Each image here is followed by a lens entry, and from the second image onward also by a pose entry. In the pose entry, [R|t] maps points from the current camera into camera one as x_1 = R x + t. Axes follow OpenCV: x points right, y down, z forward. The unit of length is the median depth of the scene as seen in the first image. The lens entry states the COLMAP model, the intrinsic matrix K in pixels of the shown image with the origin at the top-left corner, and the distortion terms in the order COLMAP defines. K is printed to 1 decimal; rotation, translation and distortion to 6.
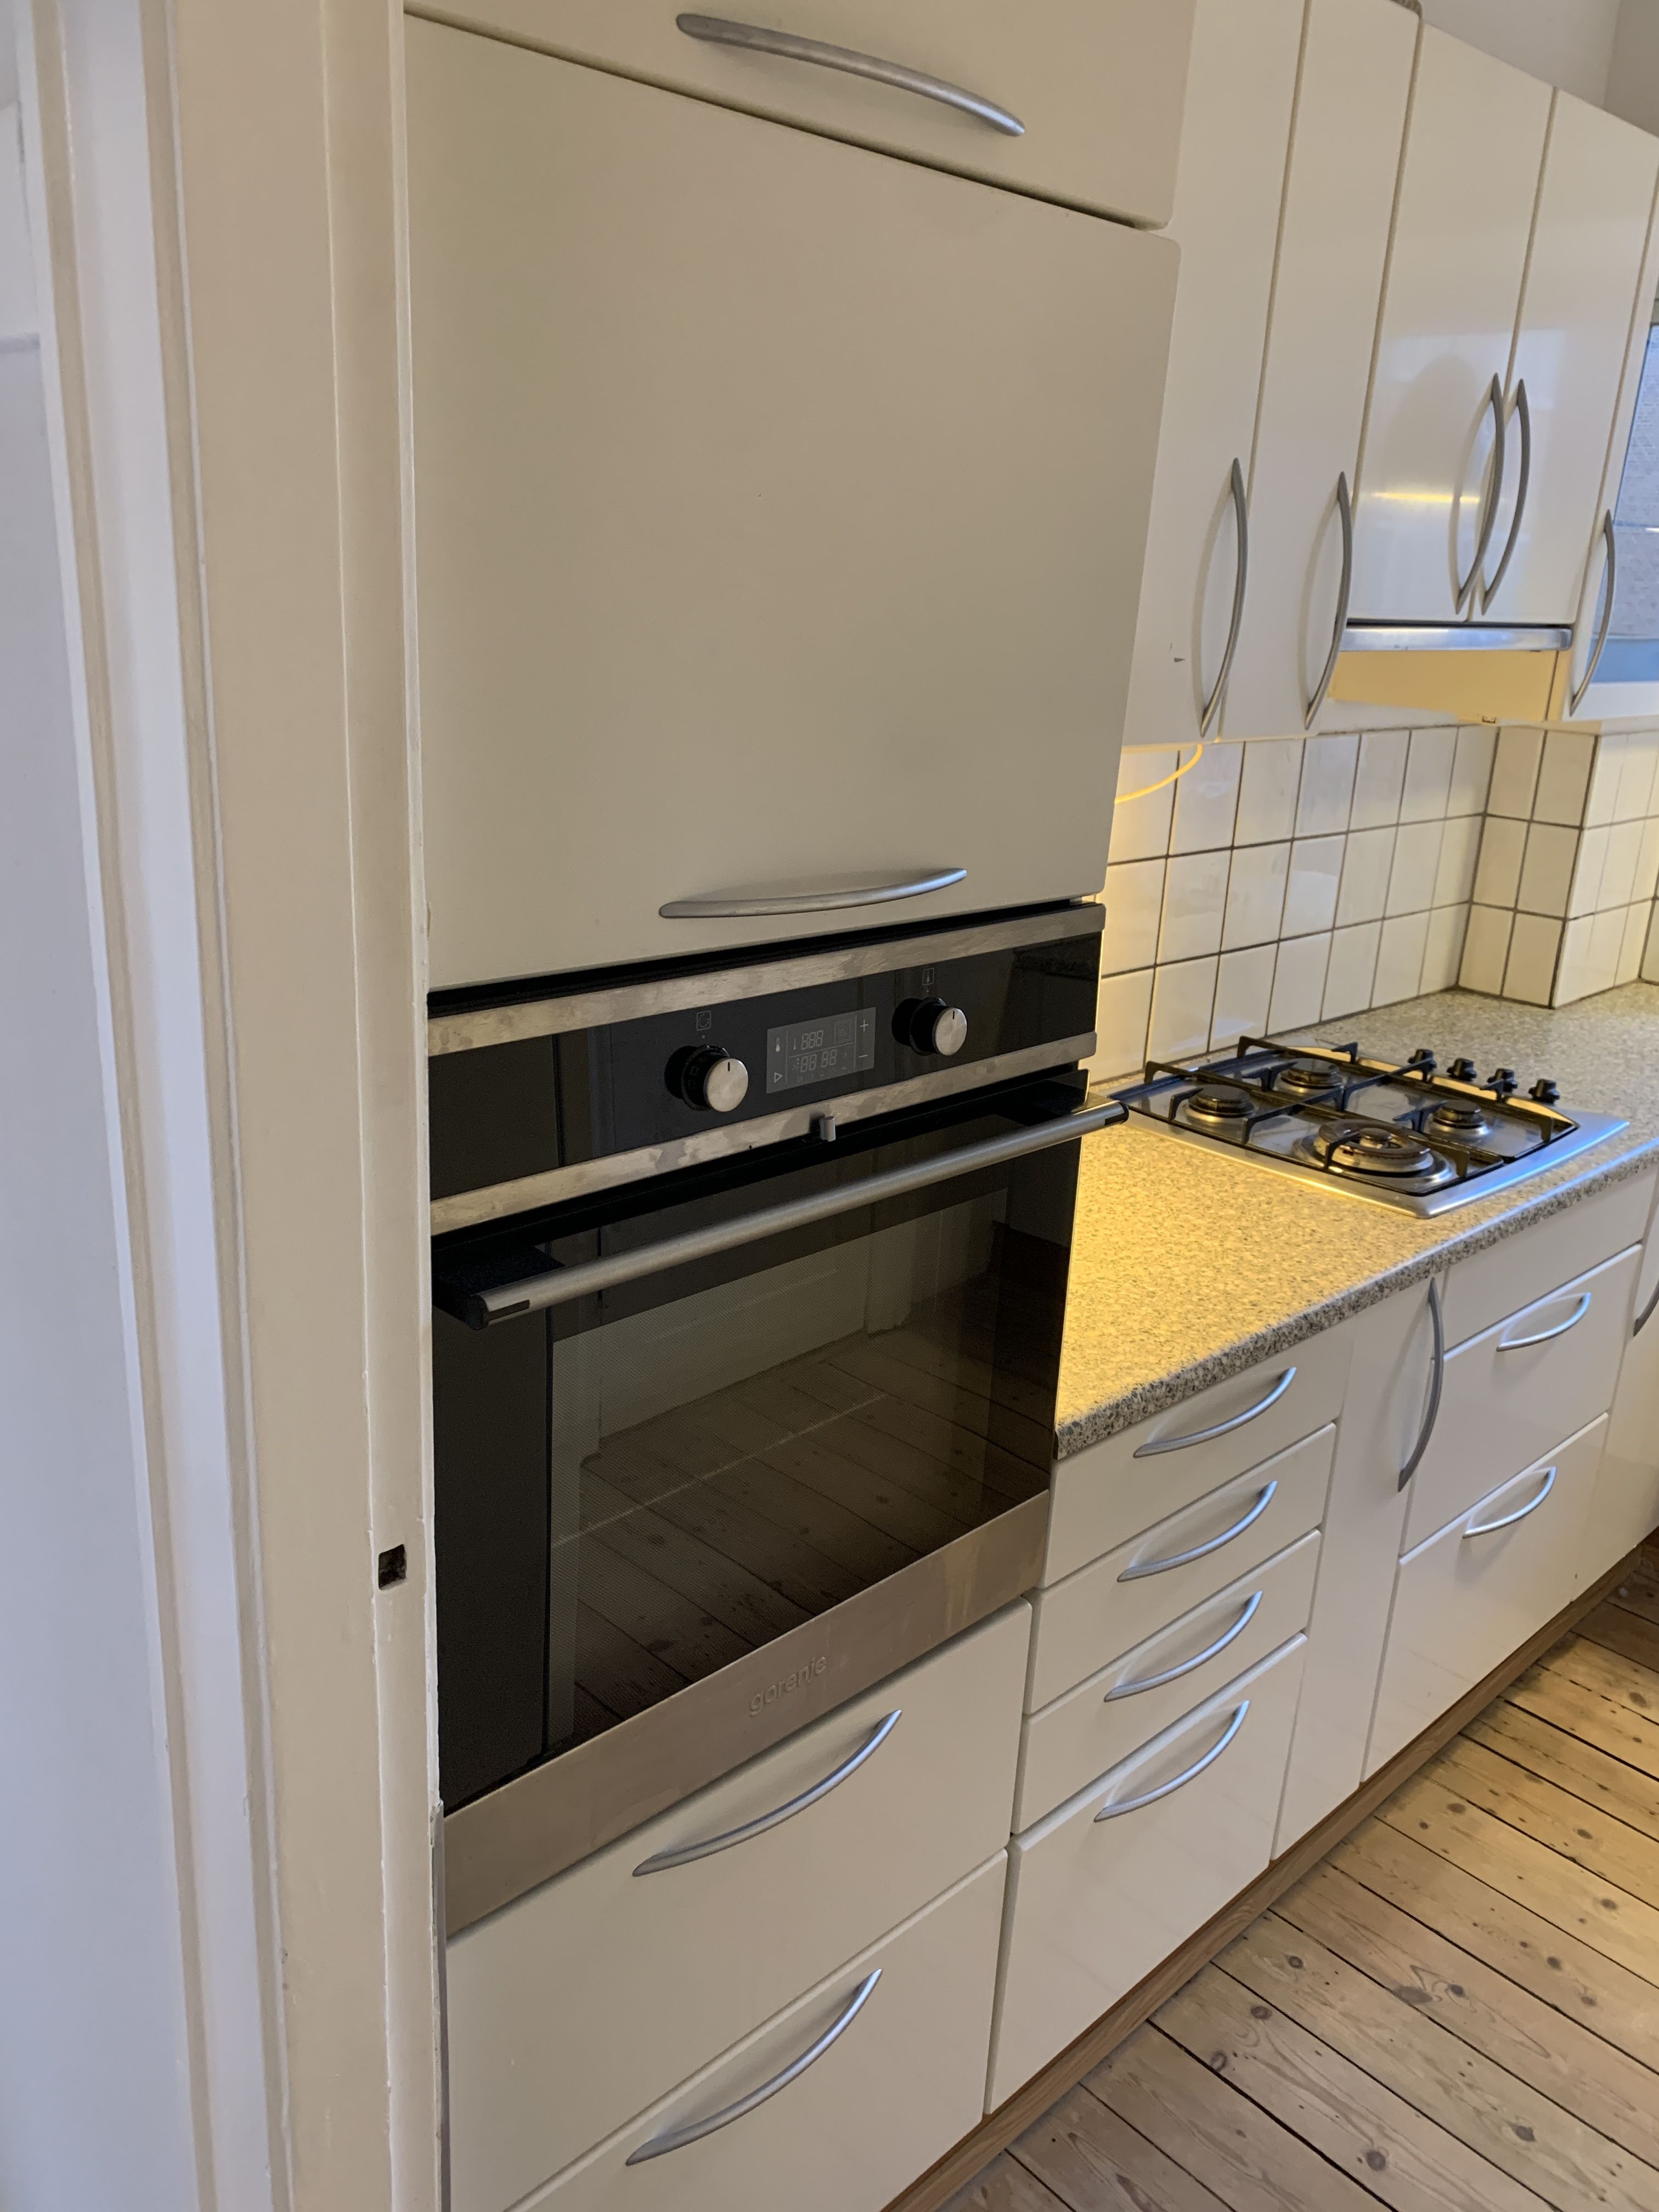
lens RADIAL K [[1673.2, 0, 829.5], [0, 1673.2, 1106.0], [0, 0, 1]] dist [-0.003079, -0.143592]
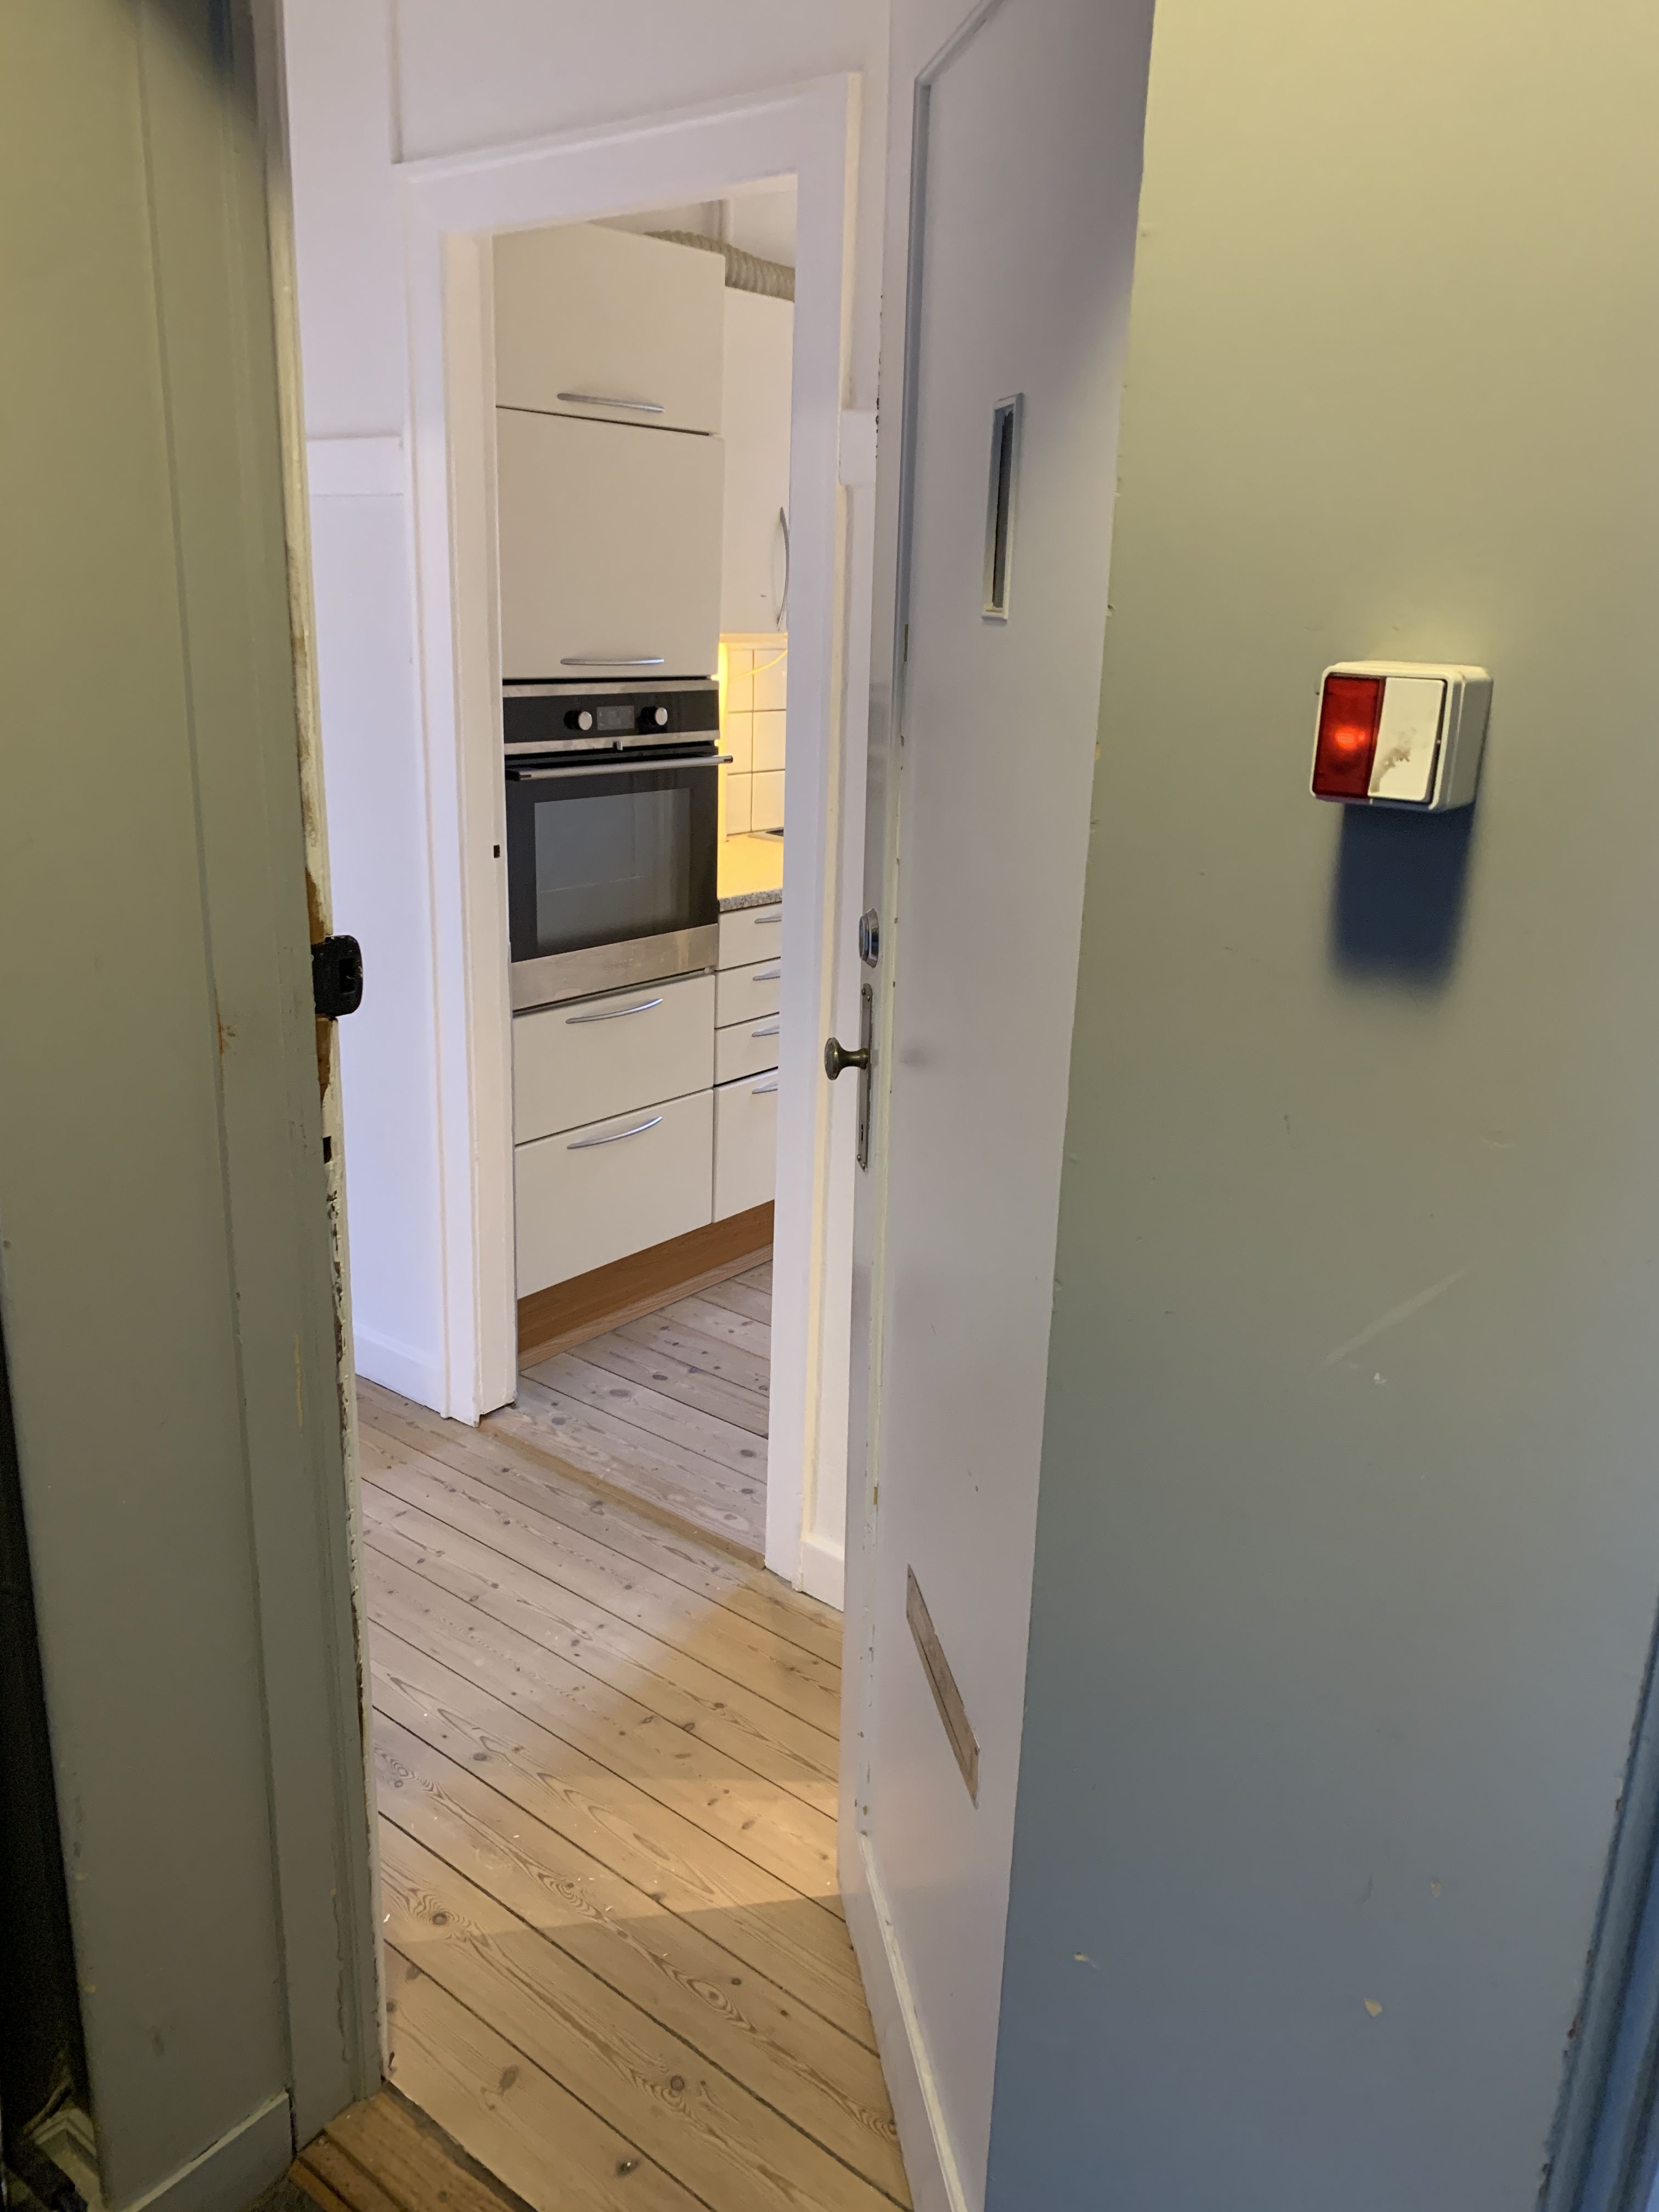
lens RADIAL K [[1673.2, 0, 829.5], [0, 1673.2, 1106.0], [0, 0, 1]] dist [-0.003079, -0.143592]
pose [[0.990358, -0.062429, 0.123667, -0.039272], [0.062576, 0.998037, 0.002699, 0.679420], [-0.123593, 0.005065, 0.992320, -2.017144]]
